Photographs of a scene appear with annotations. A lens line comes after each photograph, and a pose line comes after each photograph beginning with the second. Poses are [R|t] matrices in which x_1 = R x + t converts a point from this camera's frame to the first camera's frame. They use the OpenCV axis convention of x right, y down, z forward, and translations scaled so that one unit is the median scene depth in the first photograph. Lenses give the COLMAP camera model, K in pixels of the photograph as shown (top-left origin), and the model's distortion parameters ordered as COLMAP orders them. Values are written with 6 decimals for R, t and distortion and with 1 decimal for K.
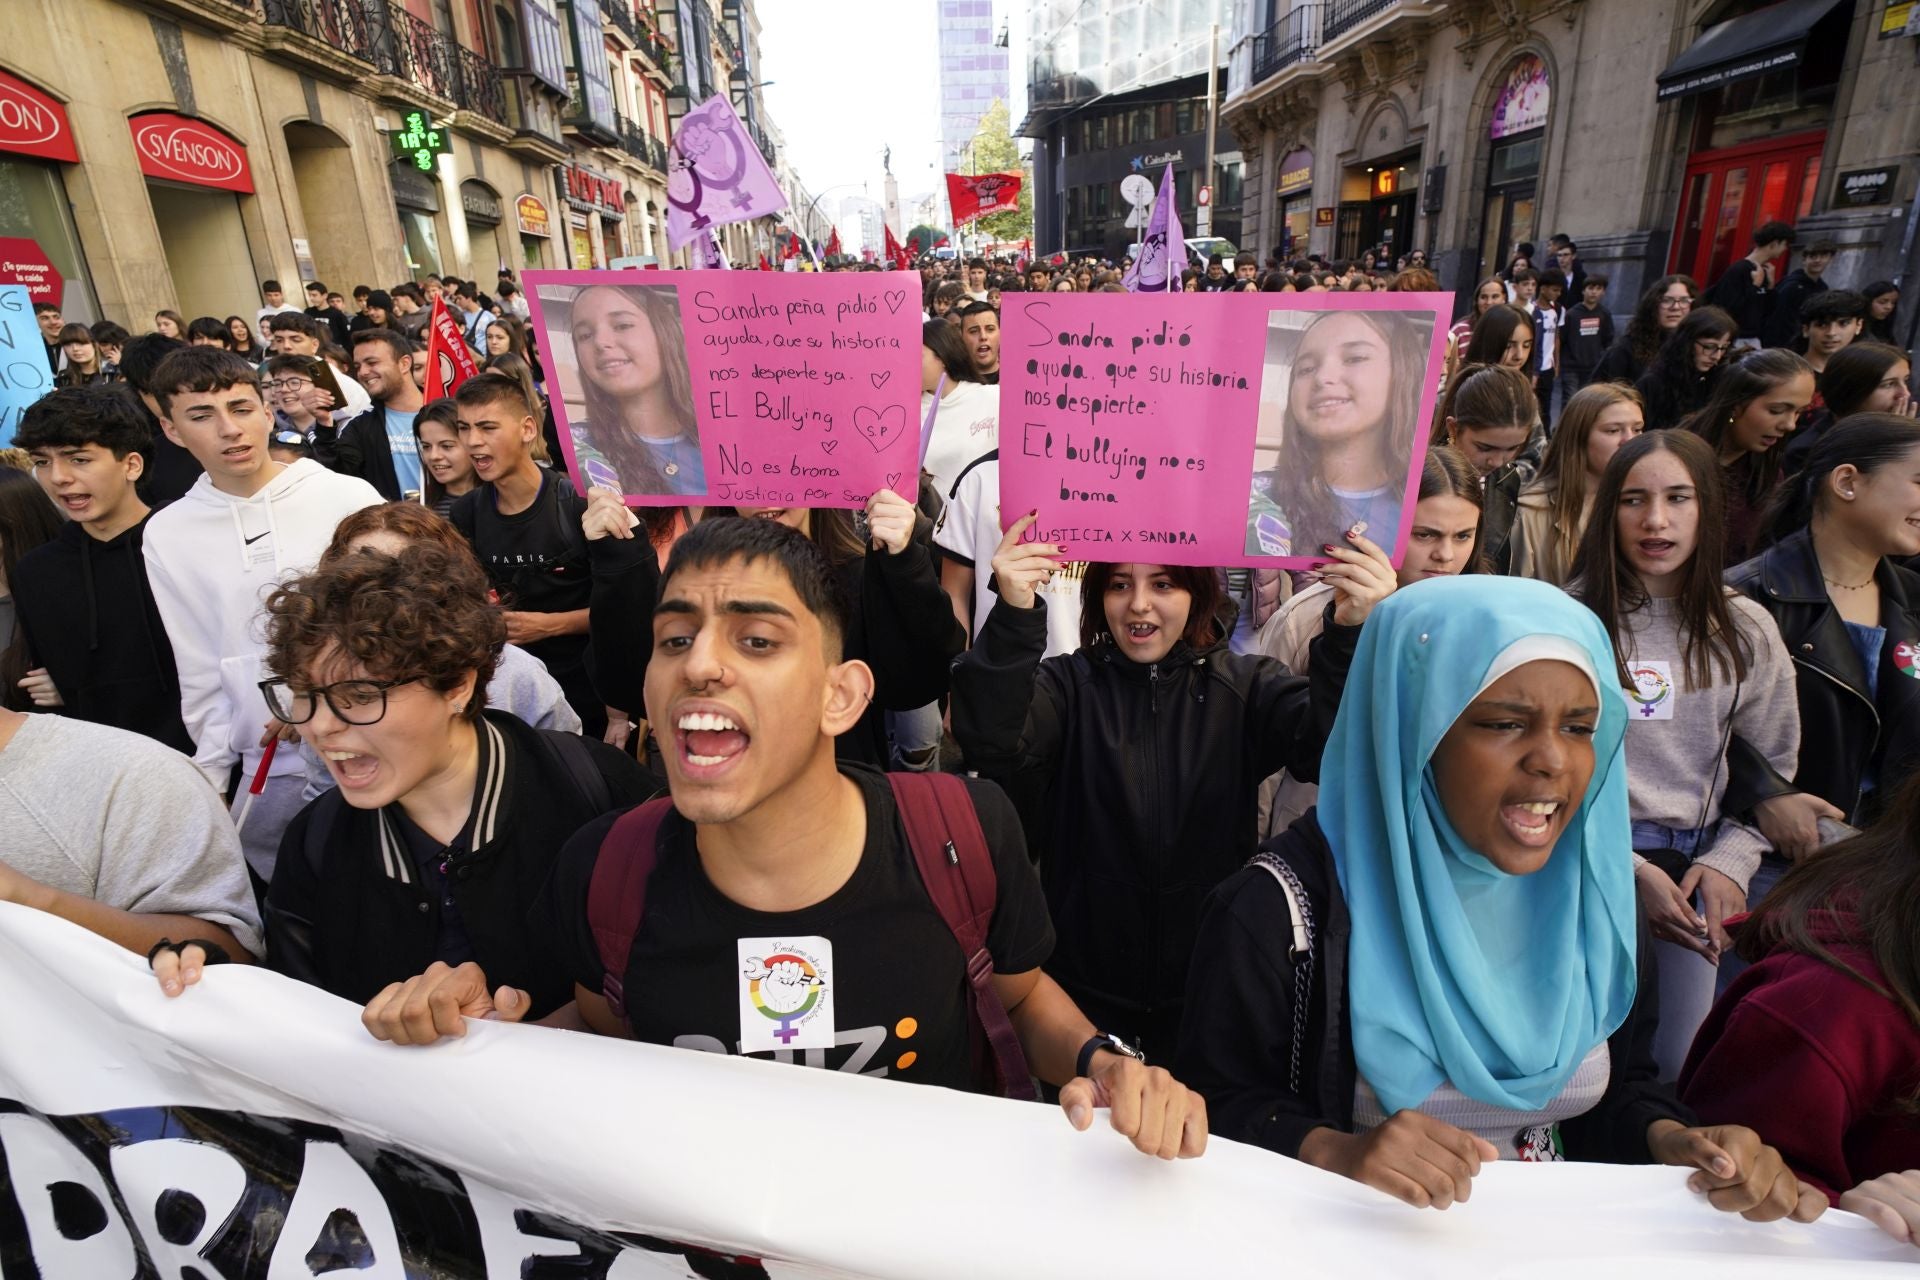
lens RADIAL K [[1035.6, 0, 960.0], [0, 1035.6, 640.0], [0, 0, 1]] dist [0.001192, 0.000015]
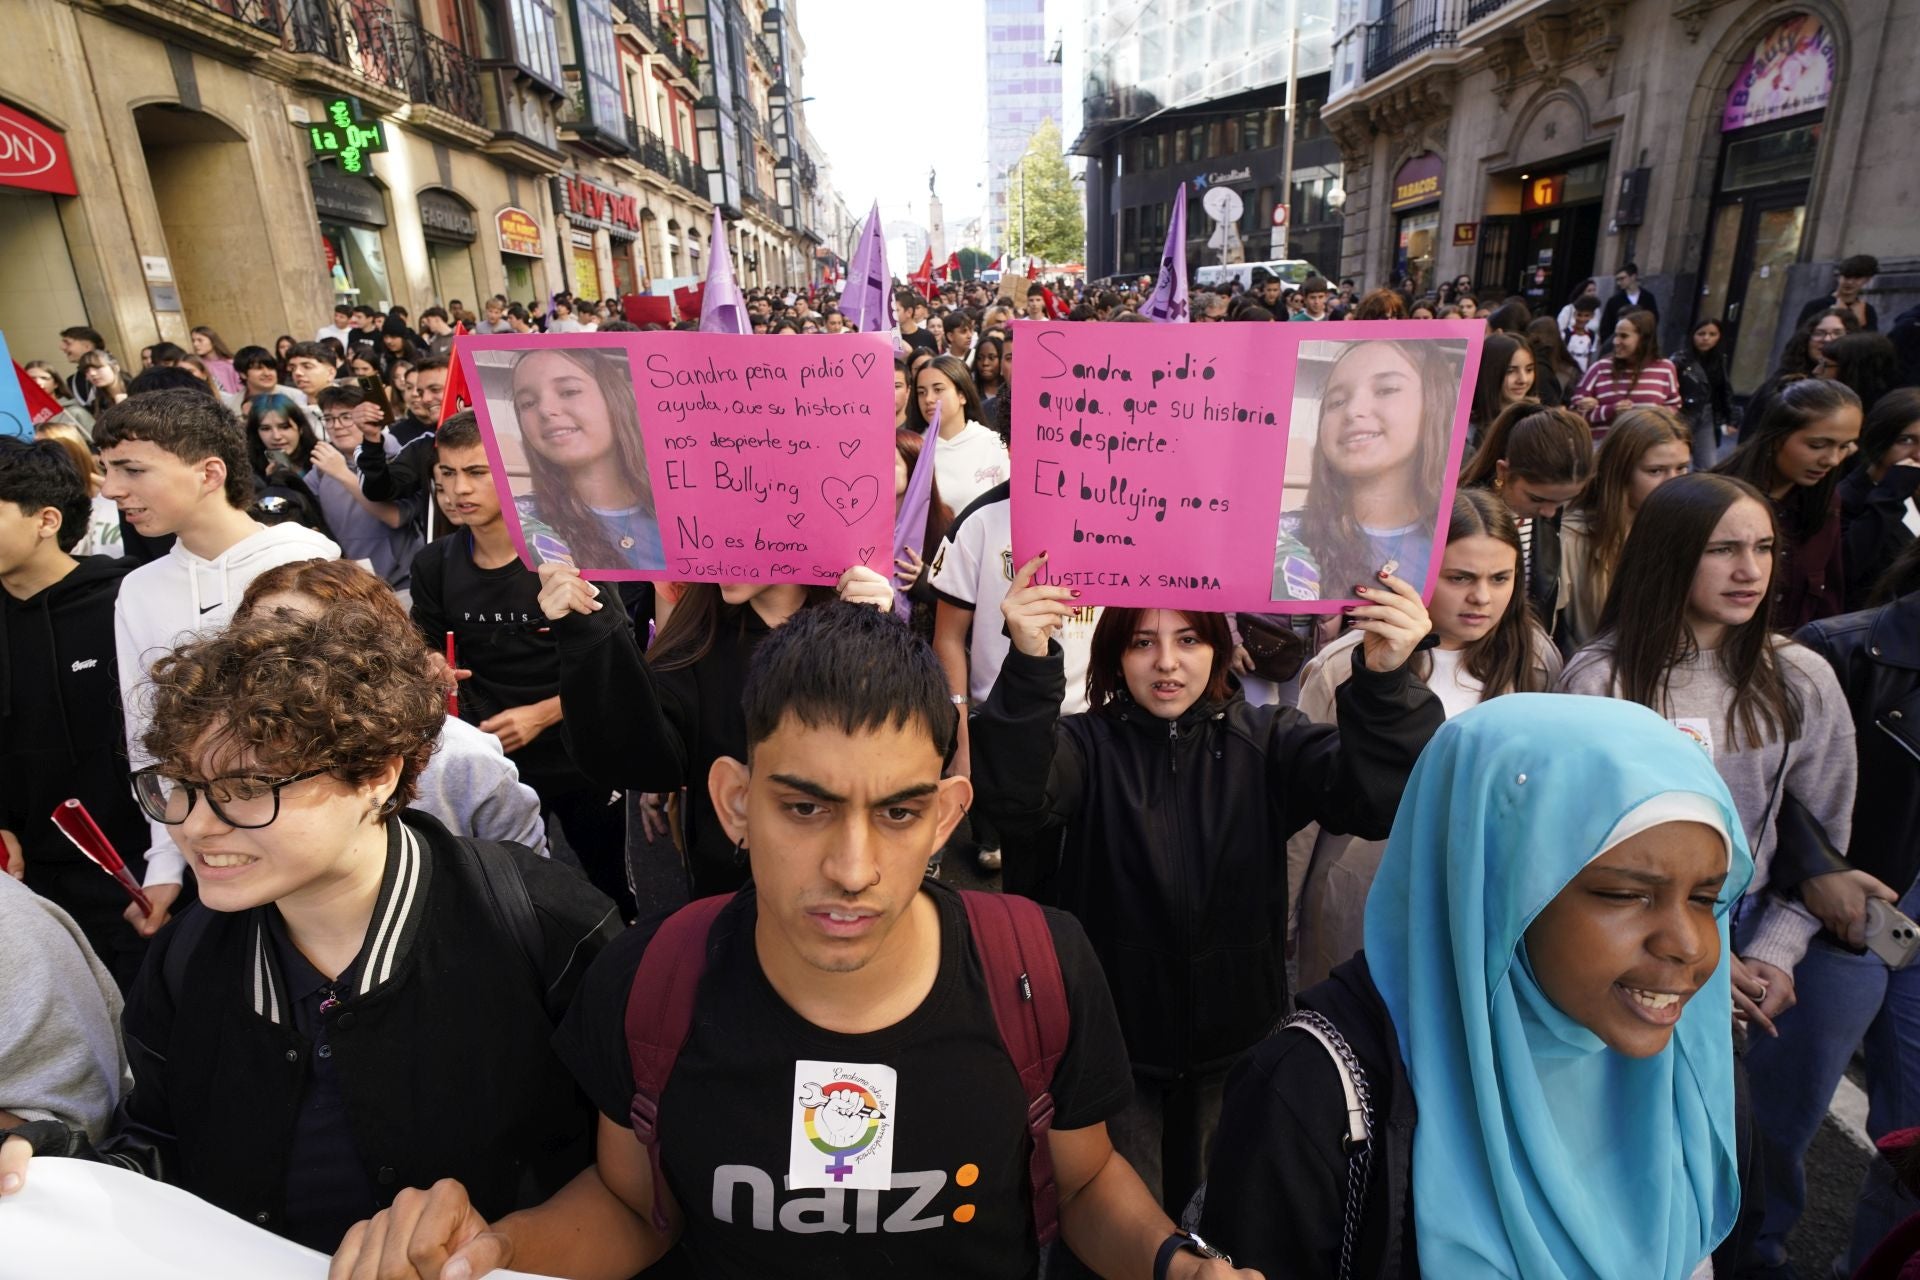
lens RADIAL K [[1050.9, 0, 960.0], [0, 1050.9, 640.0], [0, 0, 1]] dist [-0.002058, -0.000040]
pose [[0.999217, 0.015054, -0.036587, -0.010033], [-0.015941, 0.999583, -0.024073, -0.054499], [0.036210, 0.024638, 0.999040, 0.145529]]
